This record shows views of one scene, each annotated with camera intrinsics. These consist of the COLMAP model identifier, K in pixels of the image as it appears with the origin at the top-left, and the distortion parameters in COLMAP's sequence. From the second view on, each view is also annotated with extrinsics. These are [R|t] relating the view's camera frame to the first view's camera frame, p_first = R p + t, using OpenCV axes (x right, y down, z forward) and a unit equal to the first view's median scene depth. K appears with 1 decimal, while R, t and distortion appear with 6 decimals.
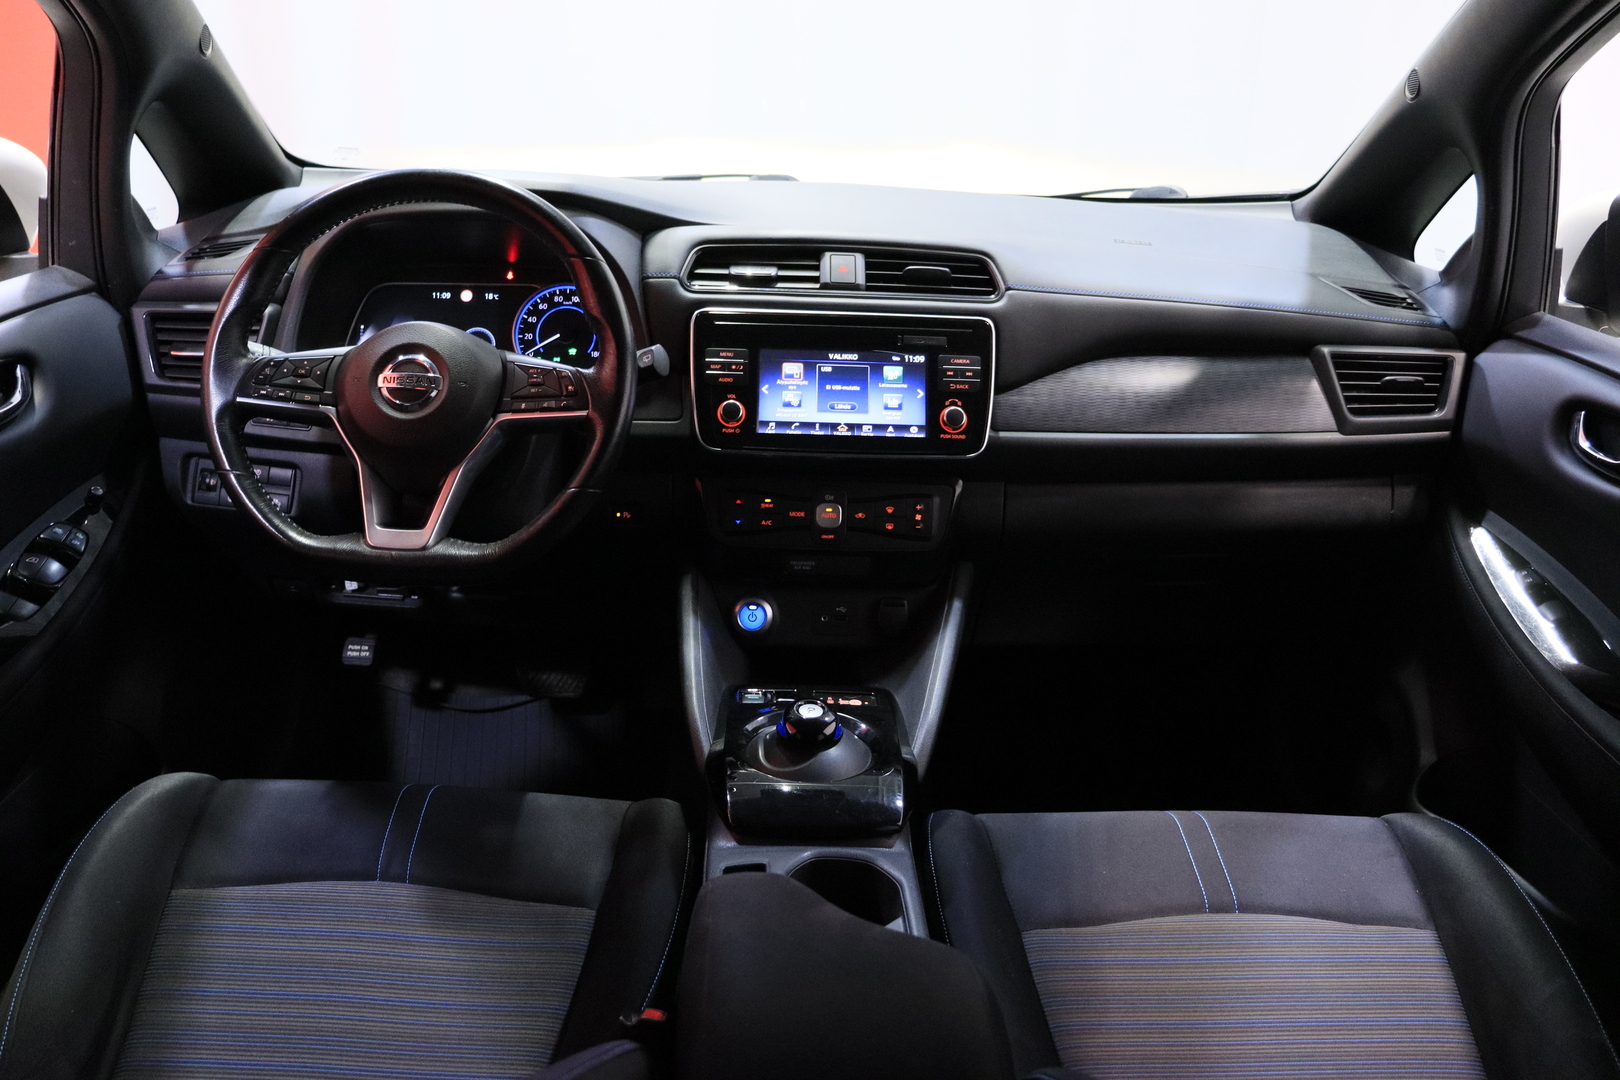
lens RADIAL K [[1321.1, 0, 801.8], [0, 1321.1, 548.6], [0, 0, 1]] dist [-0.149396, 0.065199]
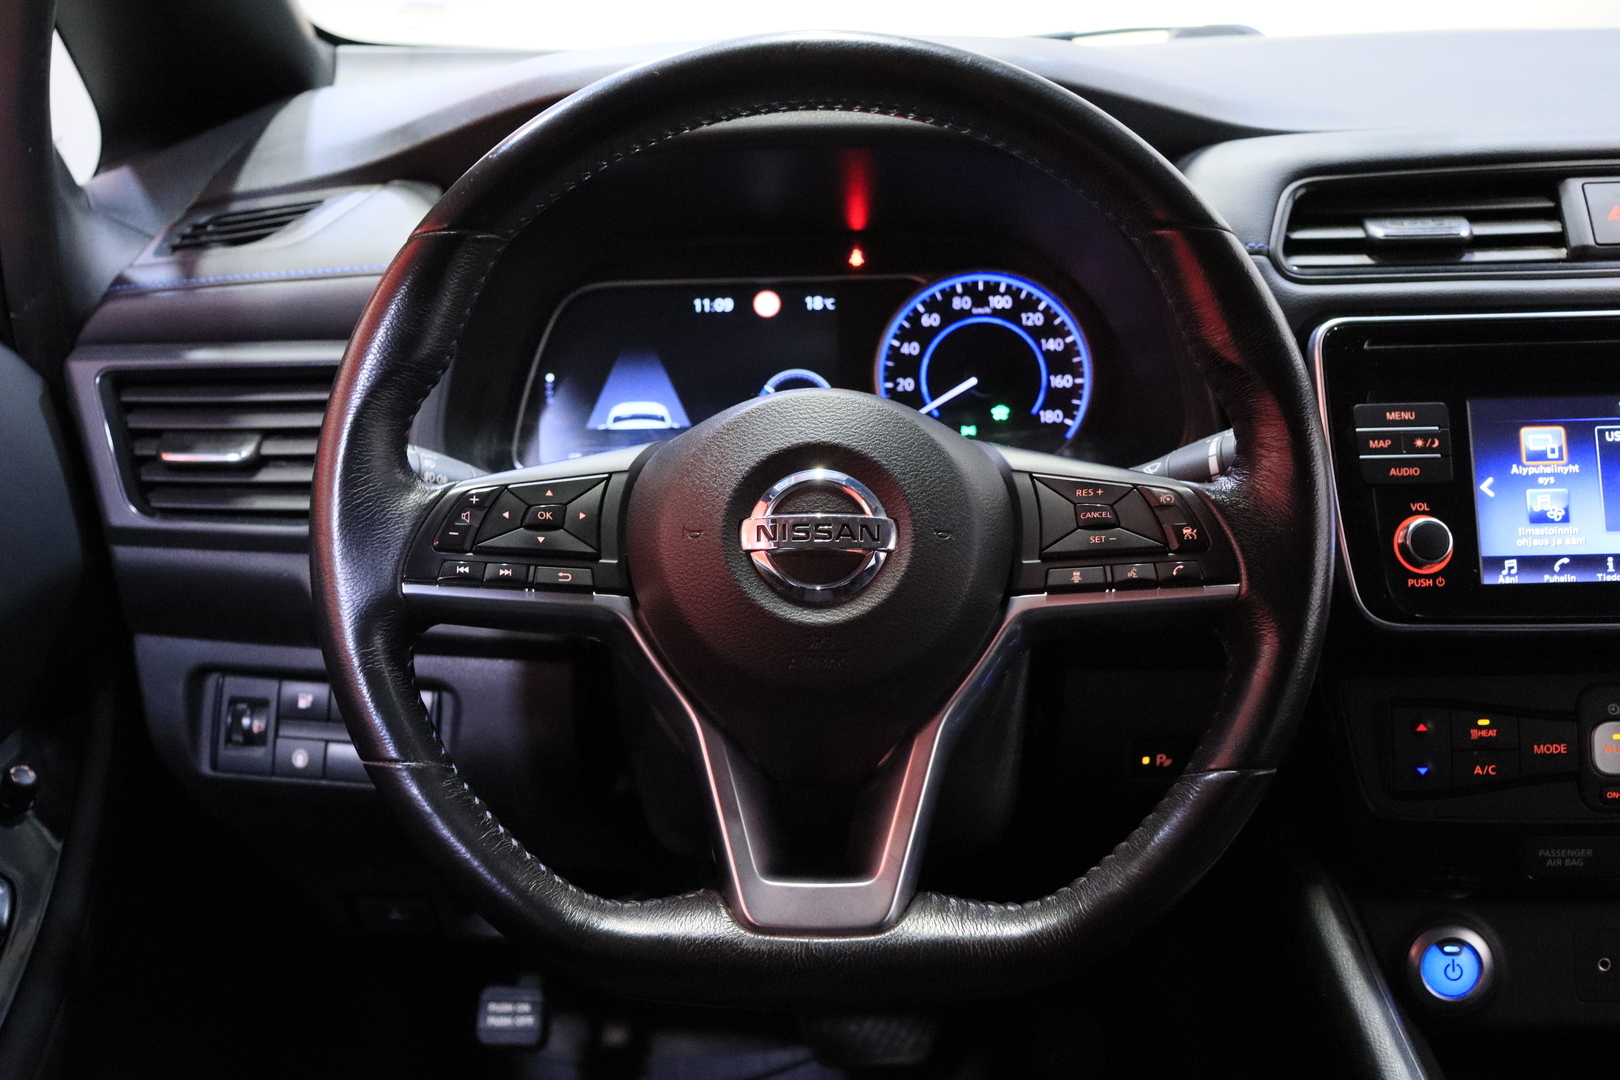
lens RADIAL K [[2014.3, 0, 794.0], [0, 2014.3, 549.6], [0, 0, 1]] dist [-0.011709, 0.000000]
pose [[0.998072, -0.047204, -0.040291, -0.237070], [0.046021, 0.998496, -0.029798, -0.087145], [0.041637, 0.027886, 0.998744, 0.281219]]
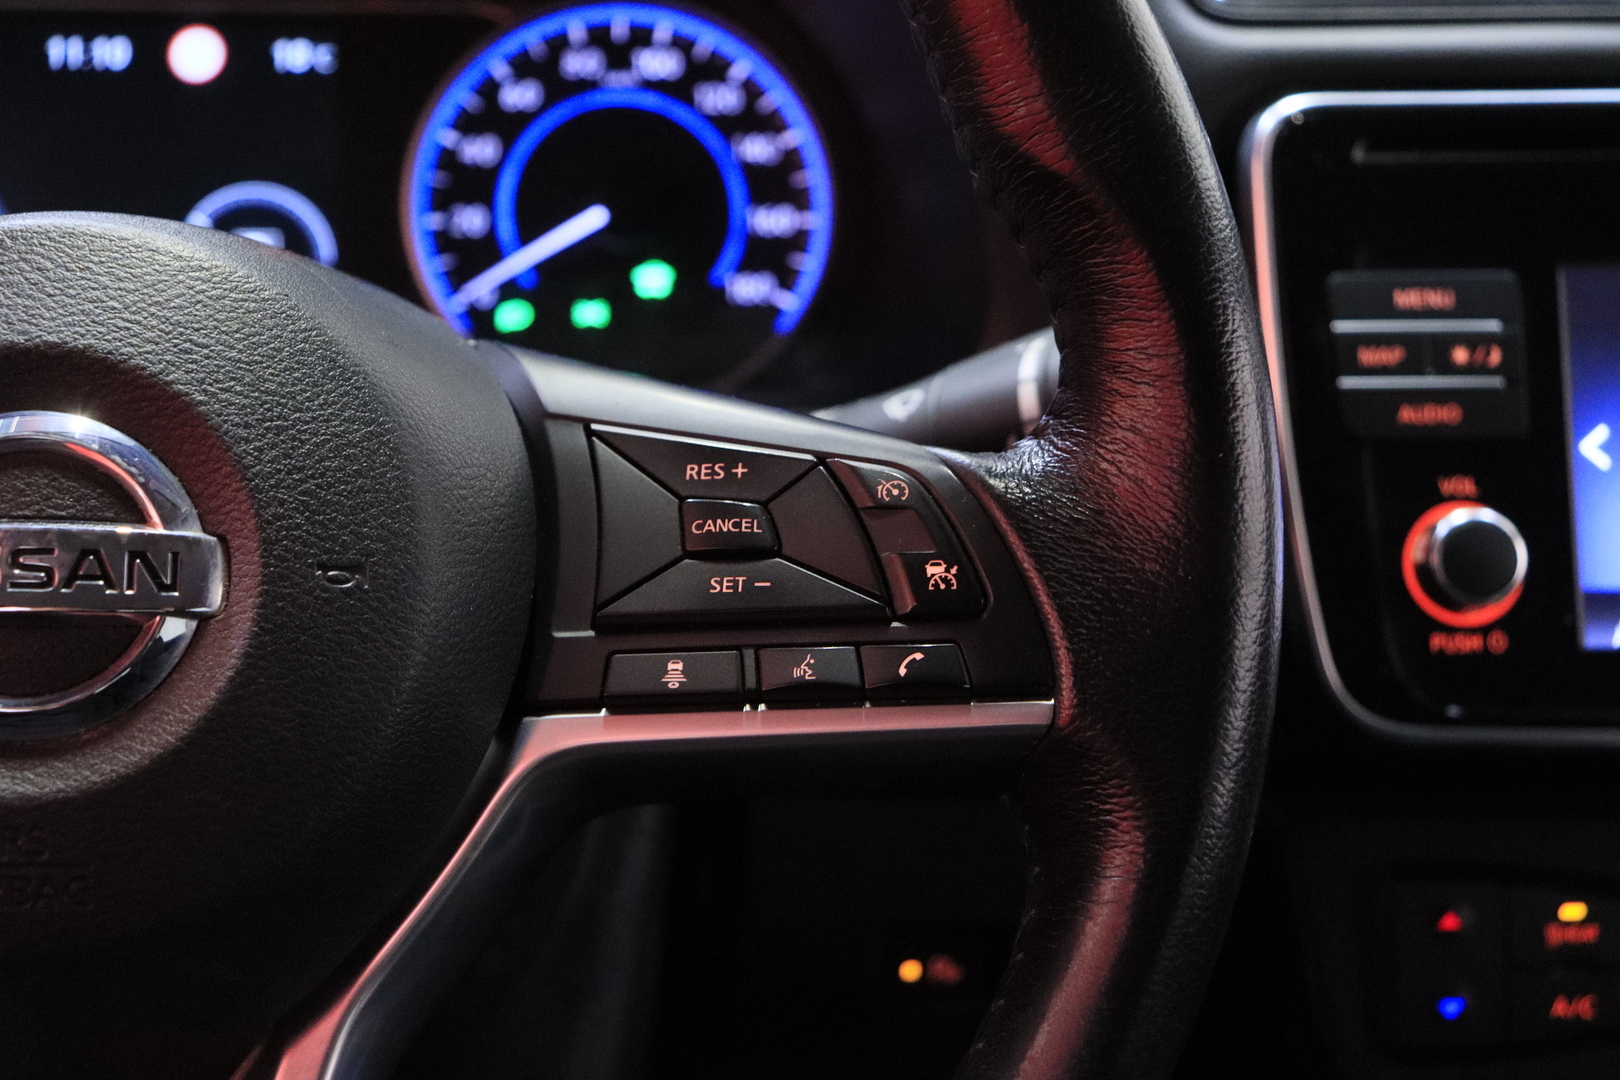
lens RADIAL K [[2581.2, 0, 800.2], [0, 2581.2, 550.6], [0, 0, 1]] dist [0.086489, 0.000000]
pose [[0.998813, -0.035492, 0.033348, -0.175747], [0.035134, 0.999319, 0.011270, -0.110328], [-0.033725, -0.010085, 0.999380, 0.544809]]
